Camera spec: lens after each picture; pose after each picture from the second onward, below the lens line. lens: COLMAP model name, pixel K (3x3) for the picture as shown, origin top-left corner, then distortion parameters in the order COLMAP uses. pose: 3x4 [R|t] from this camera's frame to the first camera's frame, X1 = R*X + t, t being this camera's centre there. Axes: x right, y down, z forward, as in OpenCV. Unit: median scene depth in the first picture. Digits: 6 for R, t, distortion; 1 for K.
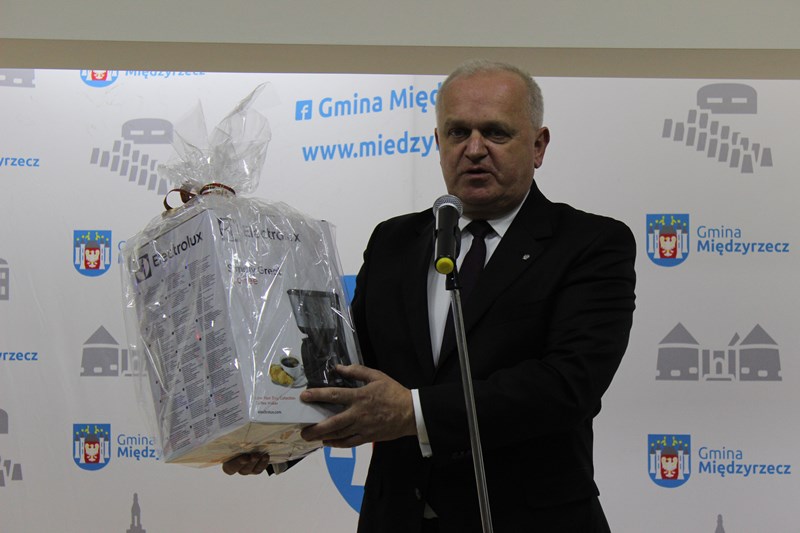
lens RADIAL K [[1984.1, 0, 401.4], [0, 1984.1, 274.0], [0, 0, 1]] dist [0.108831, 0.000000]
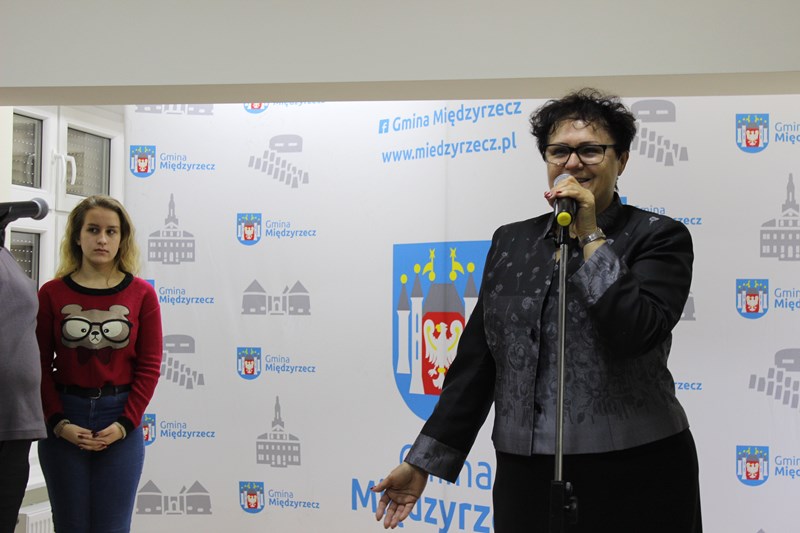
lens RADIAL K [[1482.6, 0, 397.0], [0, 1482.6, 261.9], [0, 0, 1]] dist [-0.043069, 0.000000]
pose [[0.967374, -0.001133, -0.253349, 0.229905], [0.003657, 0.999948, 0.009490, 0.003593], [0.253325, -0.010107, 0.967328, -0.013137]]
